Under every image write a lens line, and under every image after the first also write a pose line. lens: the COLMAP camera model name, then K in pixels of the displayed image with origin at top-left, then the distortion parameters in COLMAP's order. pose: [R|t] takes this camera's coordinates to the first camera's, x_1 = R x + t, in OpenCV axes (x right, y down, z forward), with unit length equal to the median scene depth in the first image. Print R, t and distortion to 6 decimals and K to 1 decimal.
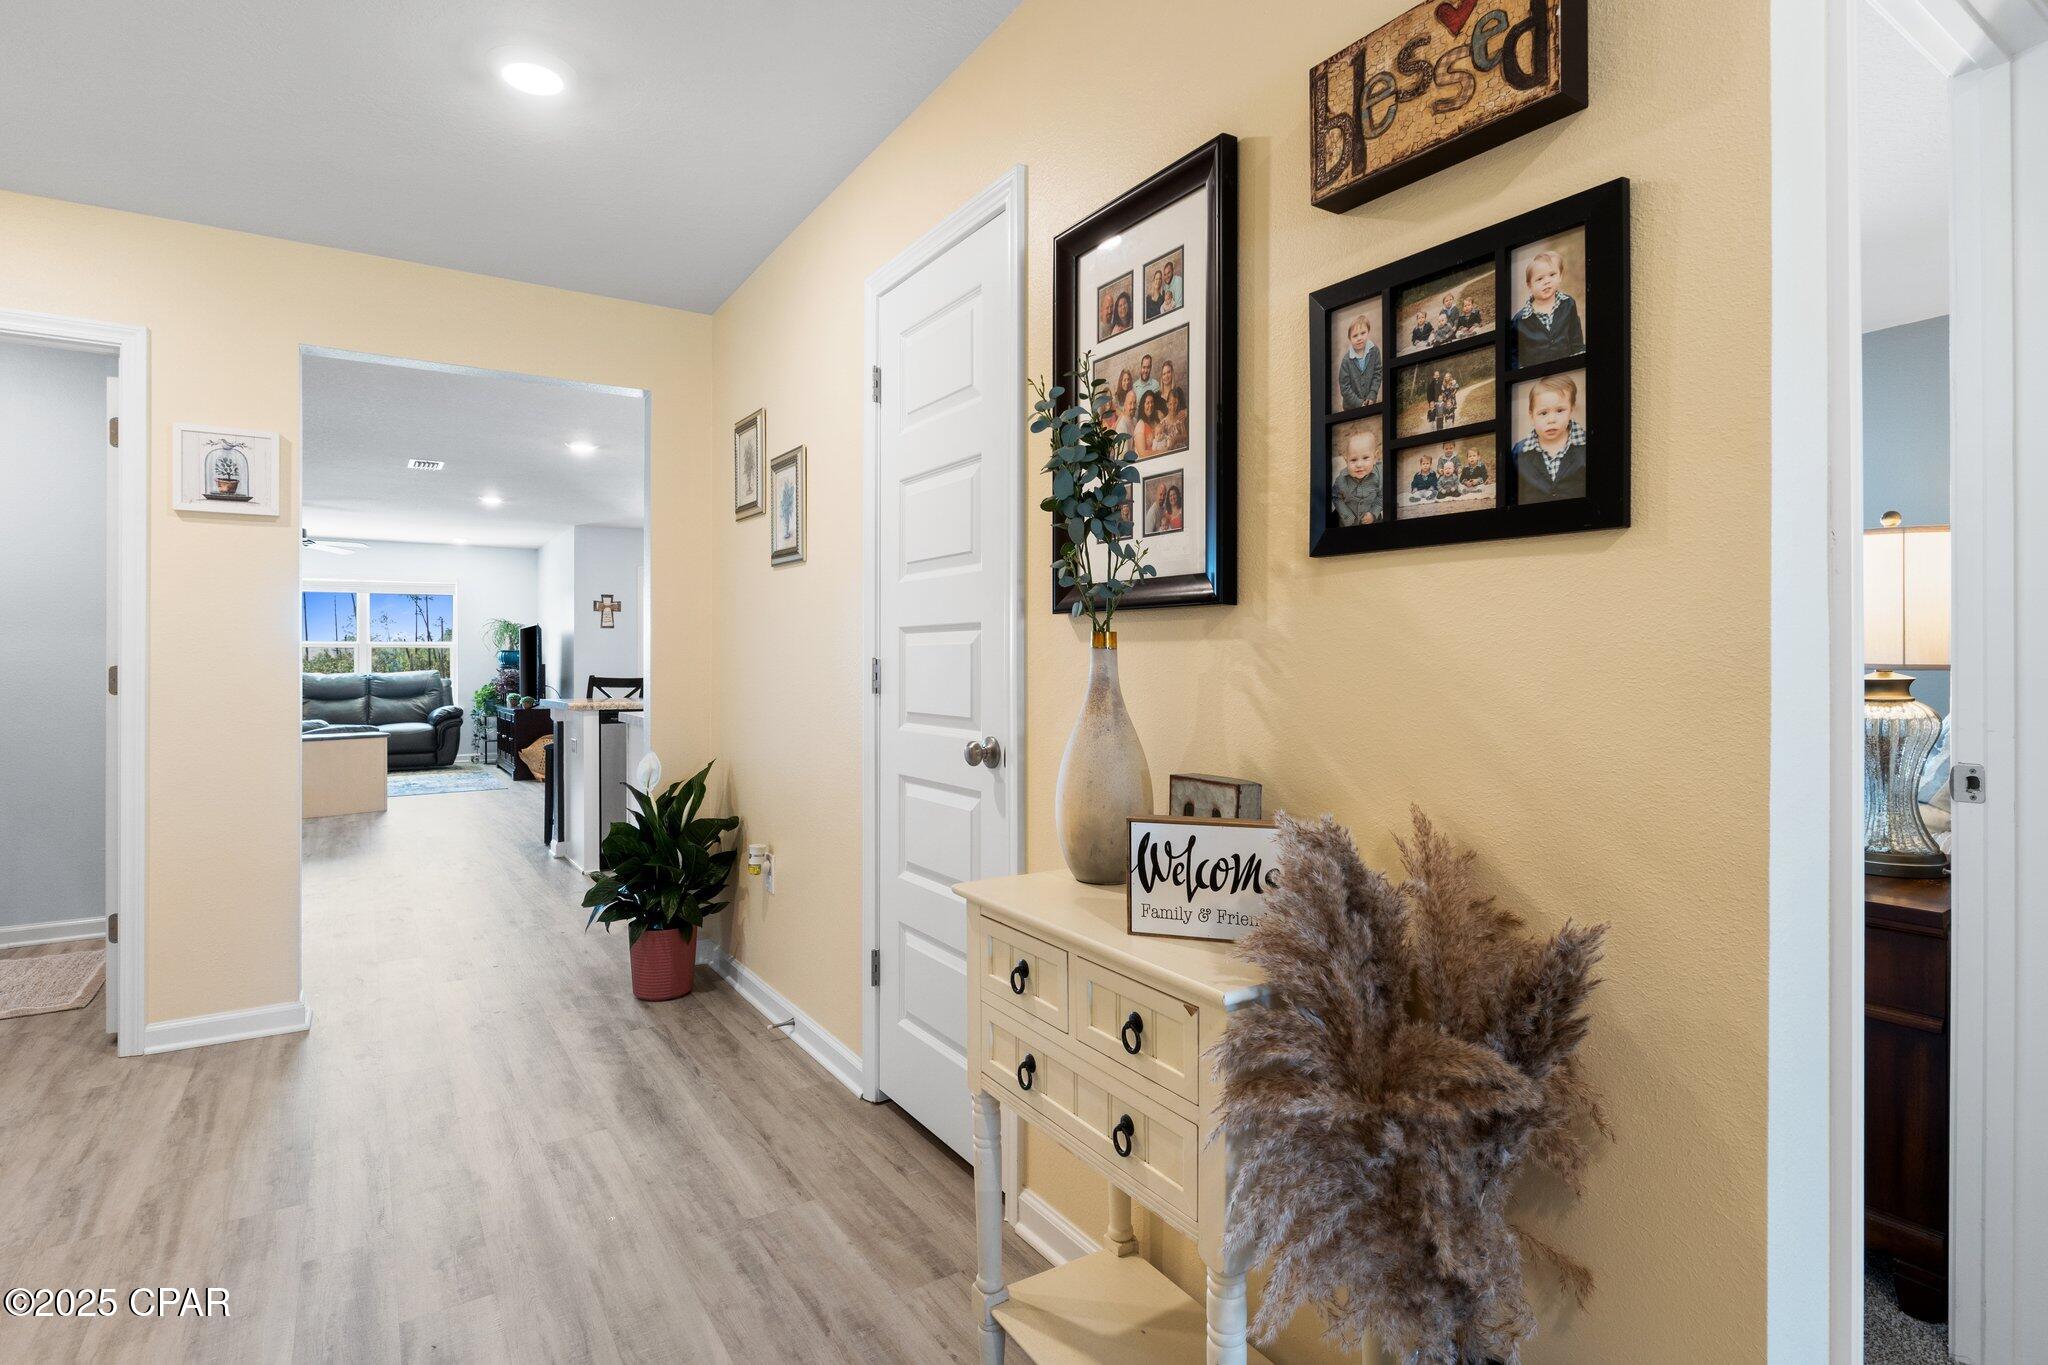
lens RADIAL K [[1011.0, 0, 1018.1], [0, 1011.0, 657.6], [0, 0, 1]] dist [-0.006135, 0.001801]
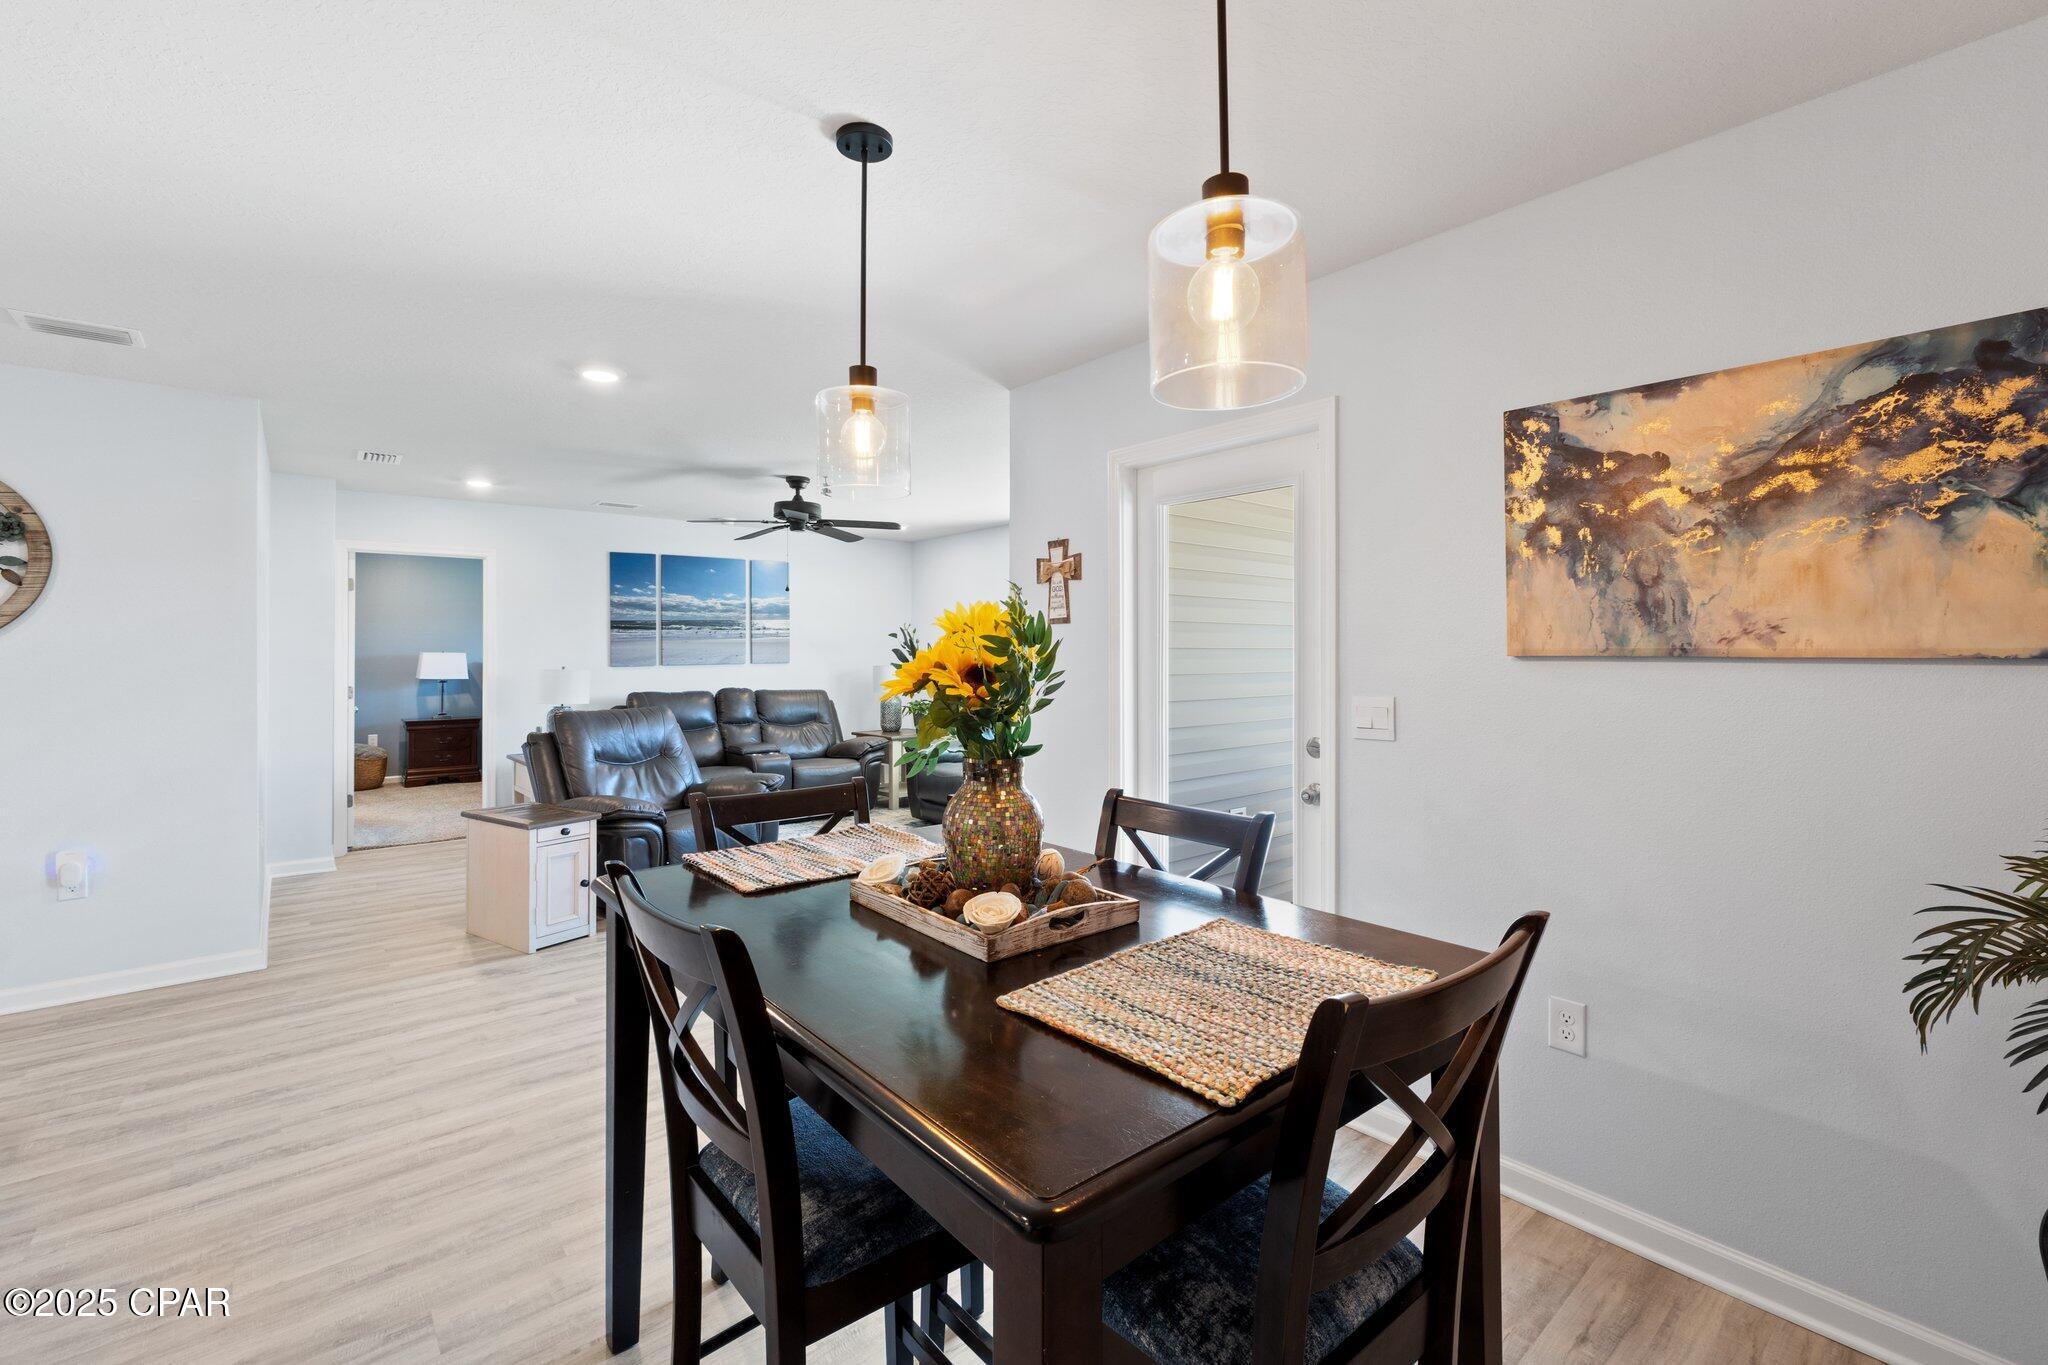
lens RADIAL K [[867.3, 0, 1021.0], [0, 867.3, 654.0], [0, 0, 1]] dist [-0.009146, 0.000685]
pose [[0.129828, 0.002380, -0.991534, -0.220627], [0.005550, 0.999980, 0.003127, -0.060110], [0.991521, -0.005909, 0.129812, 3.092636]]
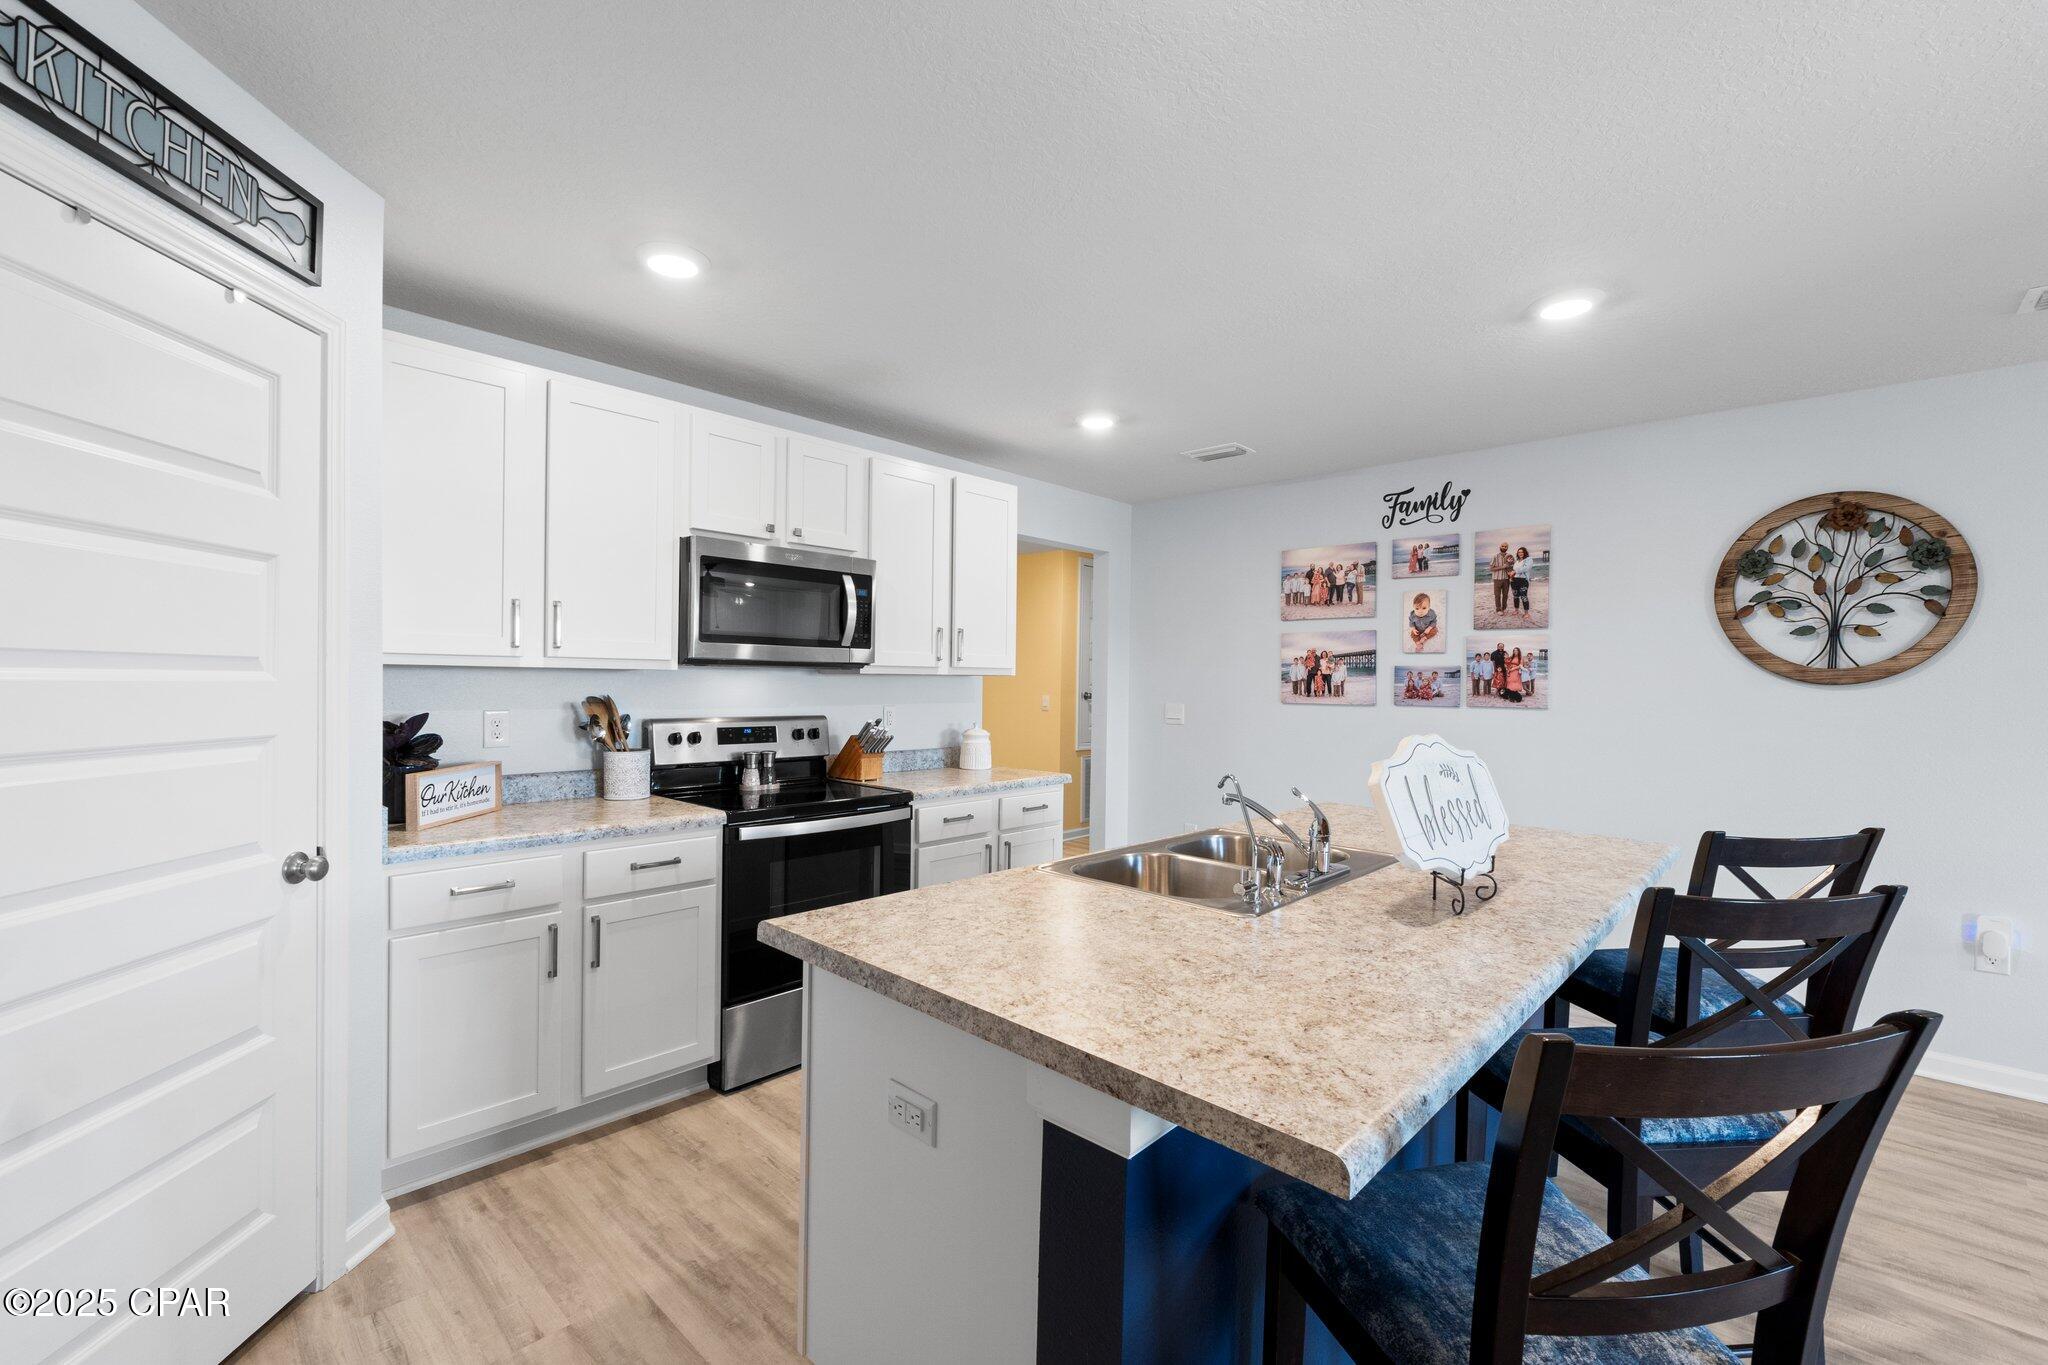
lens RADIAL K [[867.3, 0, 1025.6], [0, 867.3, 690.6], [0, 0, 1]] dist [-0.009146, 0.000685]
pose [[-0.970459, -0.008936, -0.241100, -0.180783], [-0.011646, 0.999884, 0.009819, -0.060973], [0.240984, 0.012337, -0.970451, 2.696057]]
